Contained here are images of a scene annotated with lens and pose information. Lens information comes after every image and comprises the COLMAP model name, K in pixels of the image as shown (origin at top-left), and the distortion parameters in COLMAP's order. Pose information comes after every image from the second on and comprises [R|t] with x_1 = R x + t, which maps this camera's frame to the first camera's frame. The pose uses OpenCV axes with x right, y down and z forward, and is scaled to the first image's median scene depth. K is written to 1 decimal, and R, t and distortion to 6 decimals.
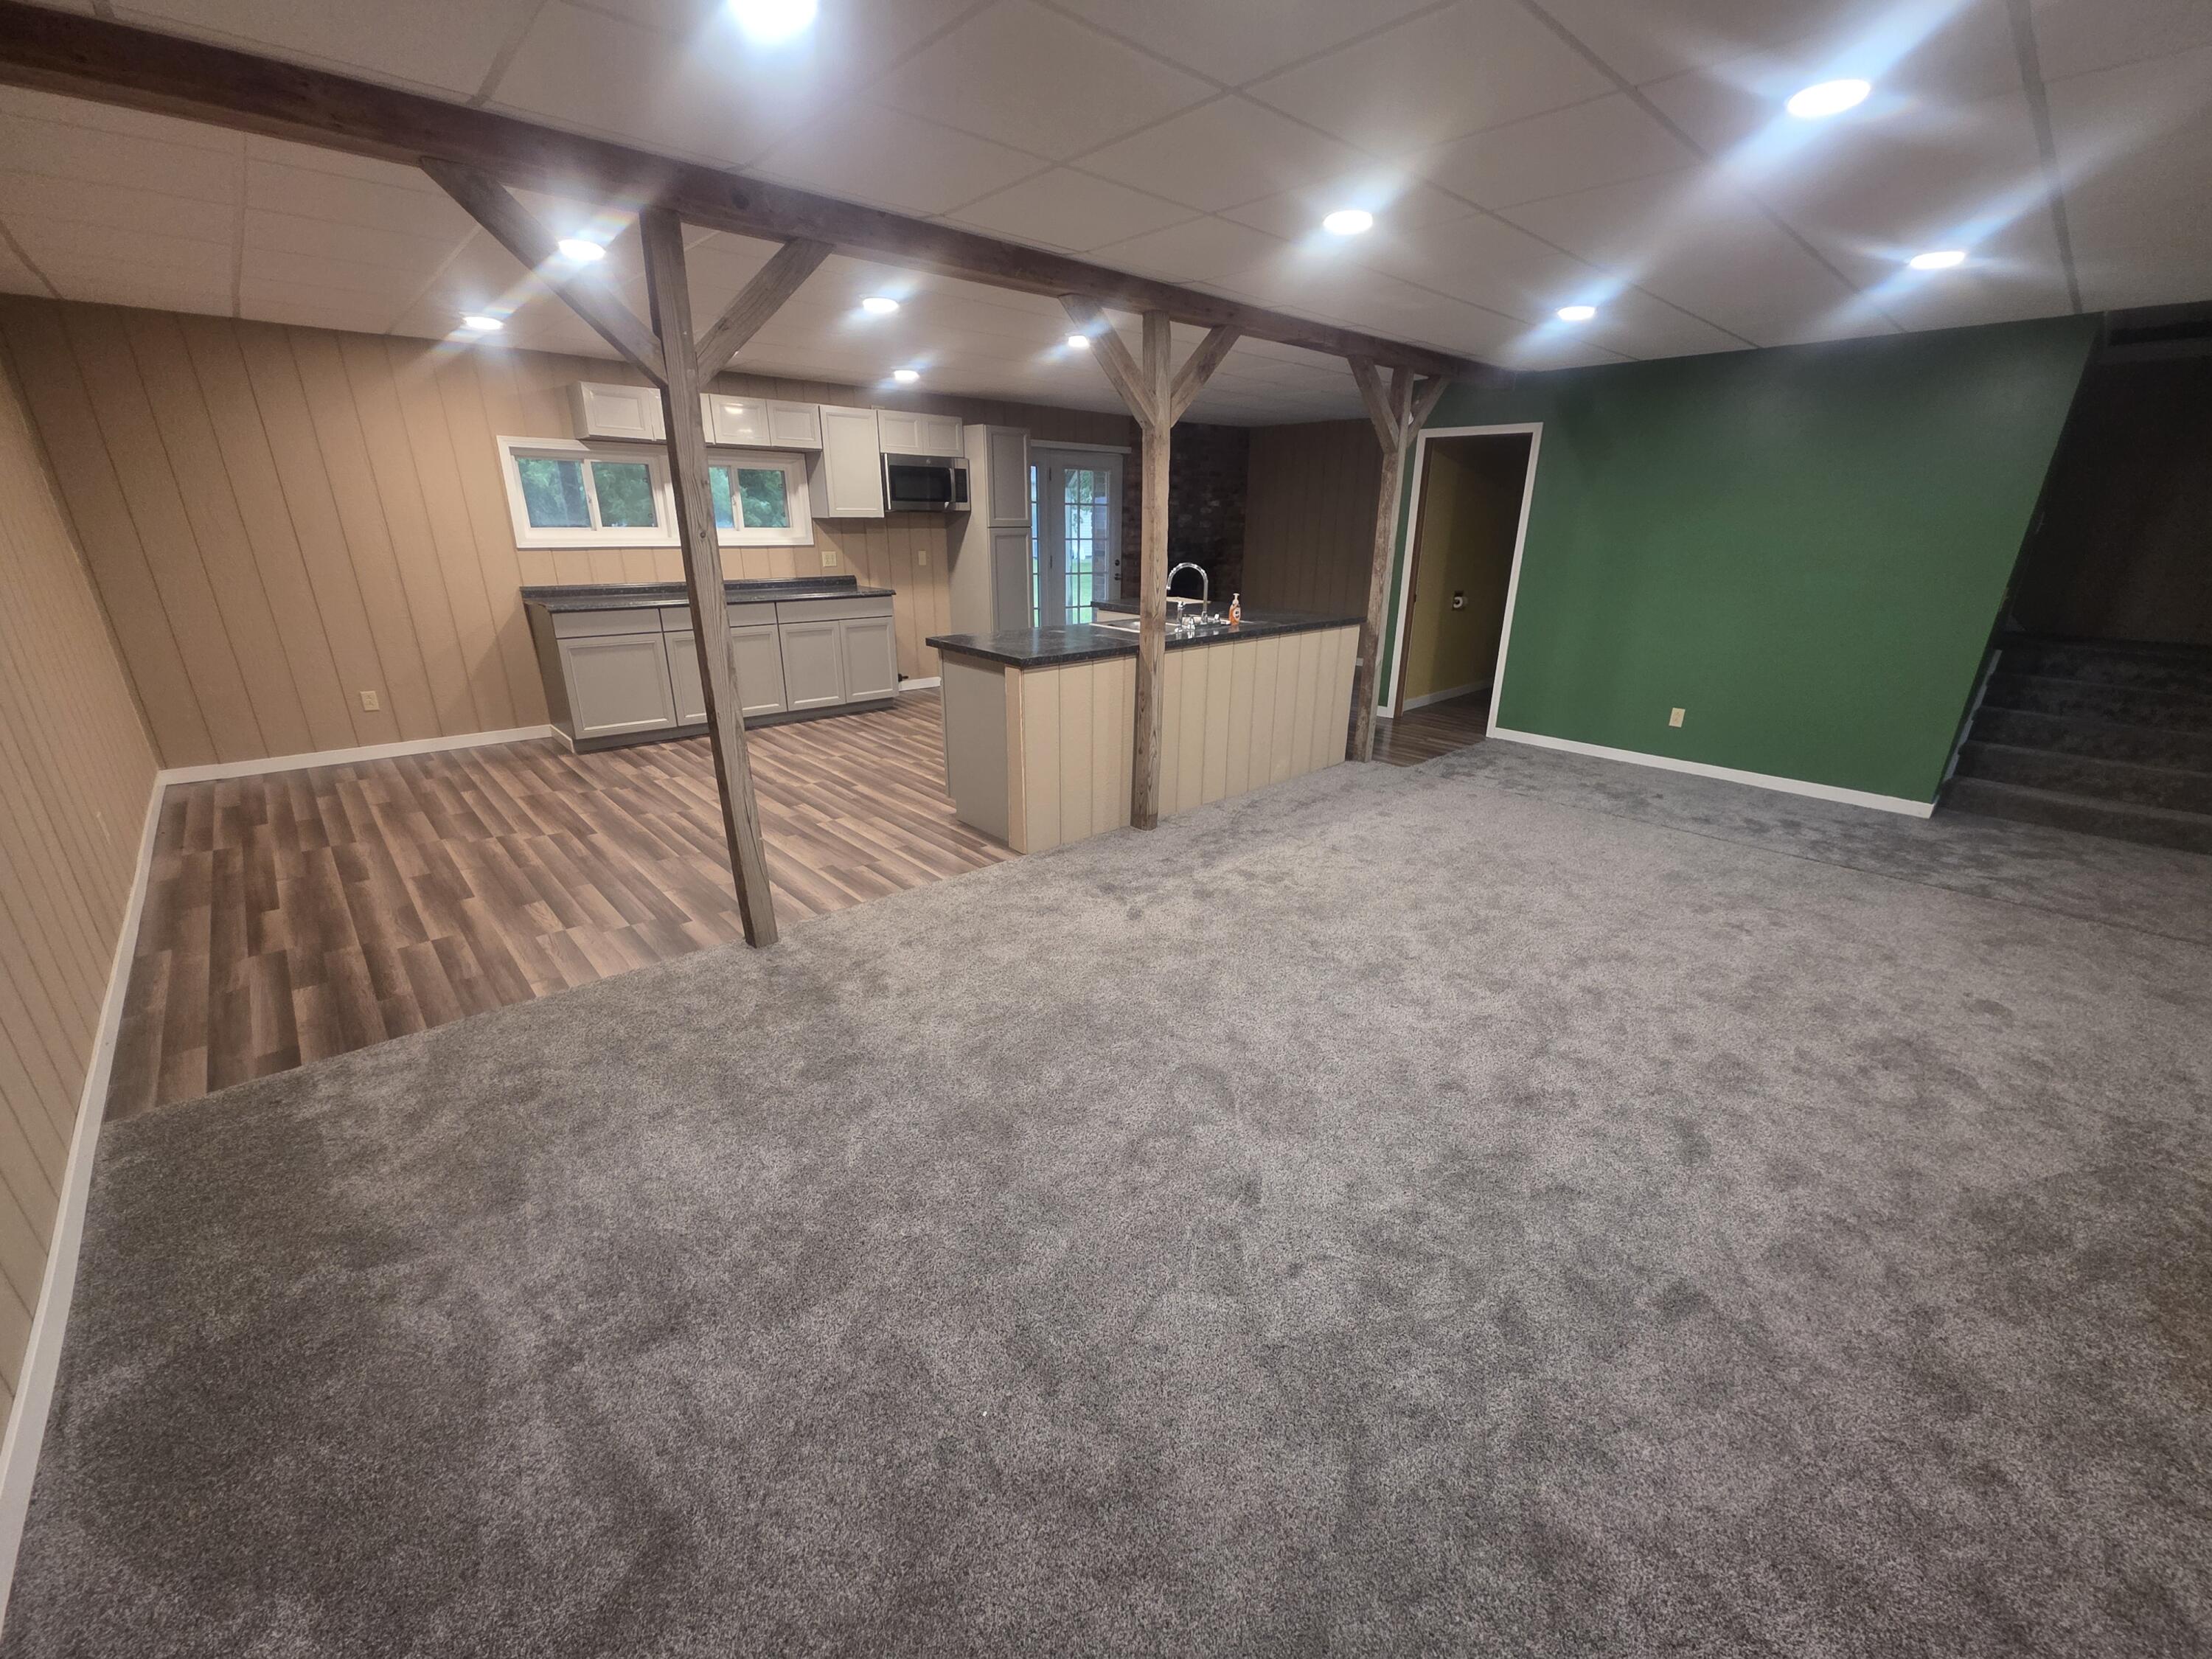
lens RADIAL K [[882.1, 0, 1108.1], [0, 882.1, 832.8], [0, 0, 1]] dist [0.003704, 0.000630]
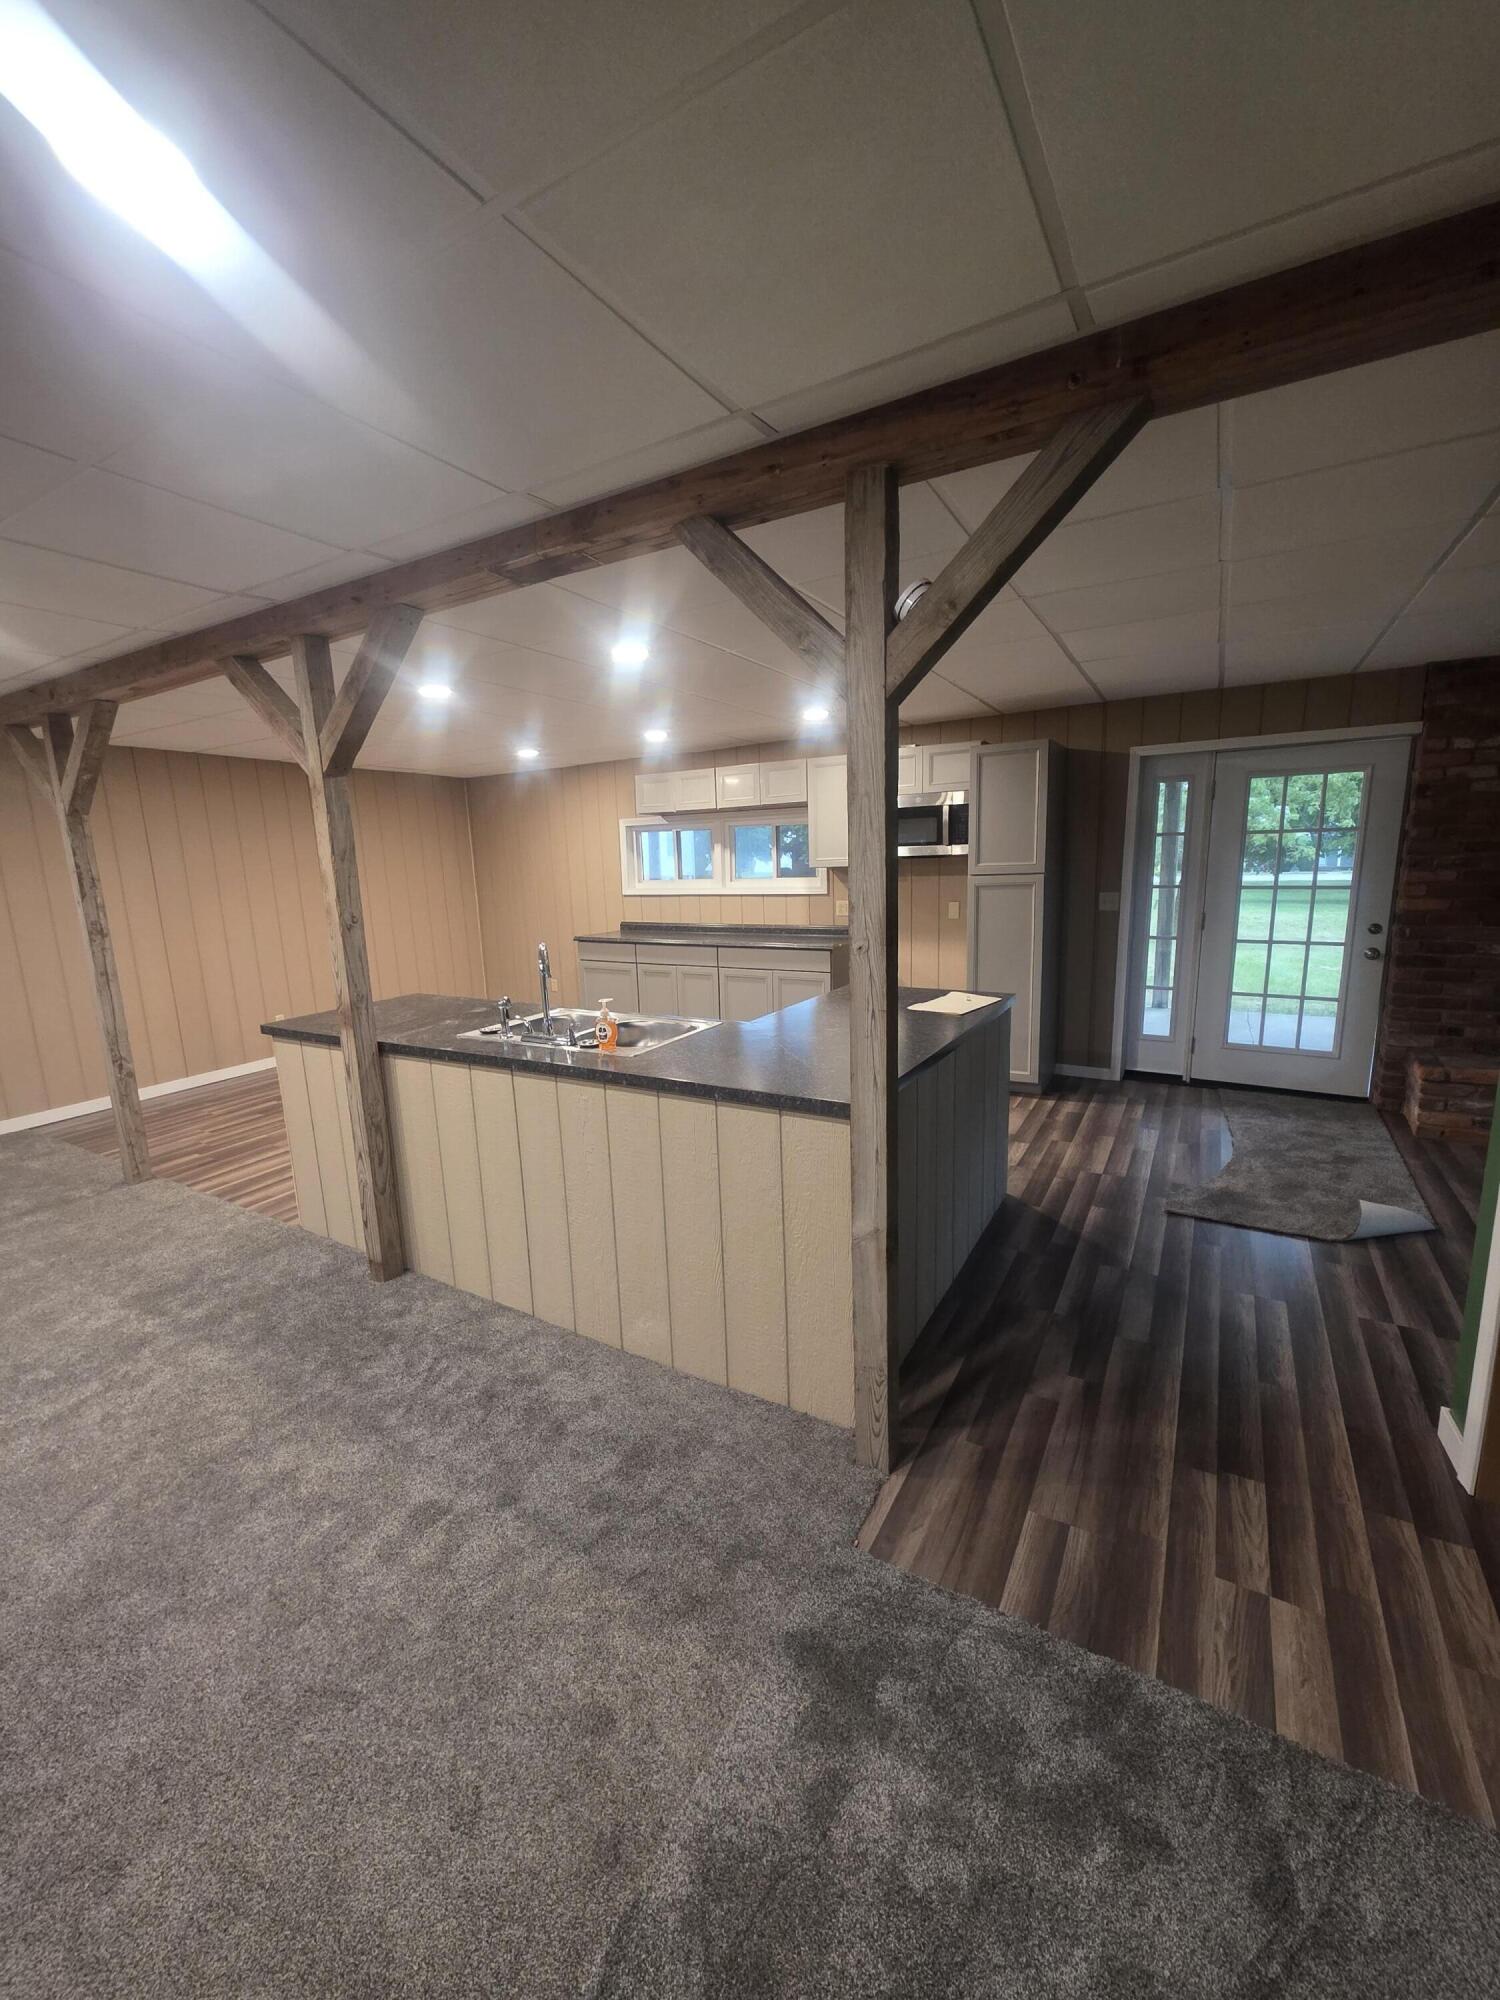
lens RADIAL K [[797.5, 0, 748.0], [0, 797.5, 1003.4], [0, 0, 1]] dist [0.003704, 0.000630]
pose [[0.288652, 0.150446, -0.945540, 0.860048], [-0.291131, 0.954606, 0.063013, -0.419052], [0.912098, 0.257088, 0.319348, 1.165292]]
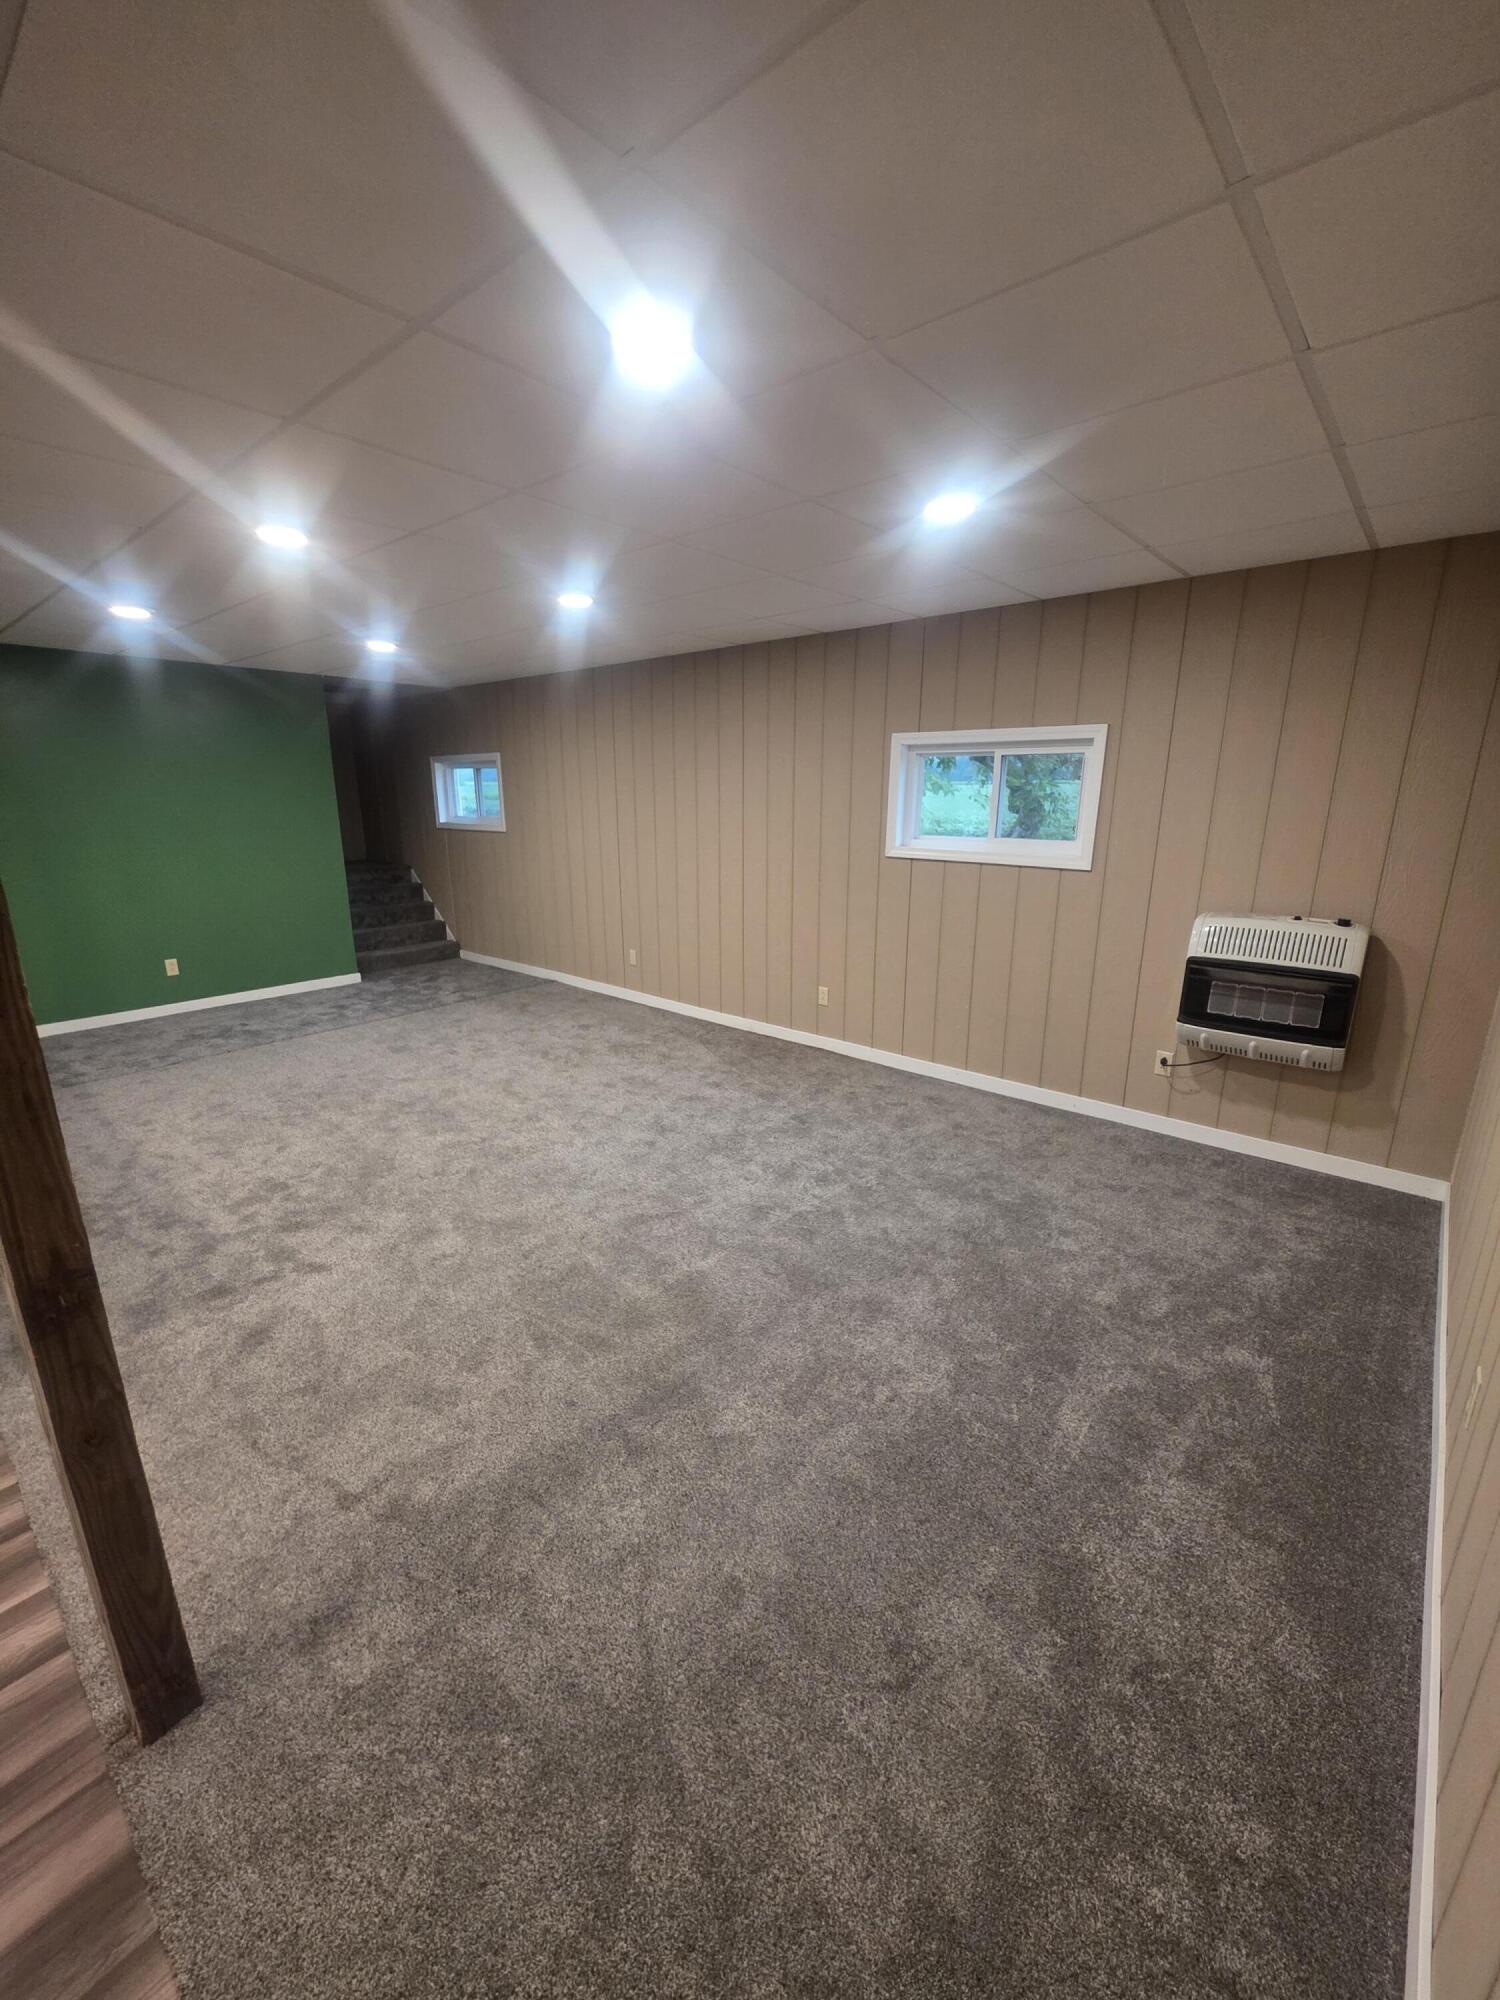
lens RADIAL K [[797.5, 0, 750.8], [0, 797.5, 1009.6], [0, 0, 1]] dist [0.003704, 0.000630]
pose [[-0.110820, -0.273531, 0.955458, -0.605710], [0.336819, 0.894148, 0.295045, -0.190832], [-0.935025, 0.354513, -0.006959, 0.480479]]
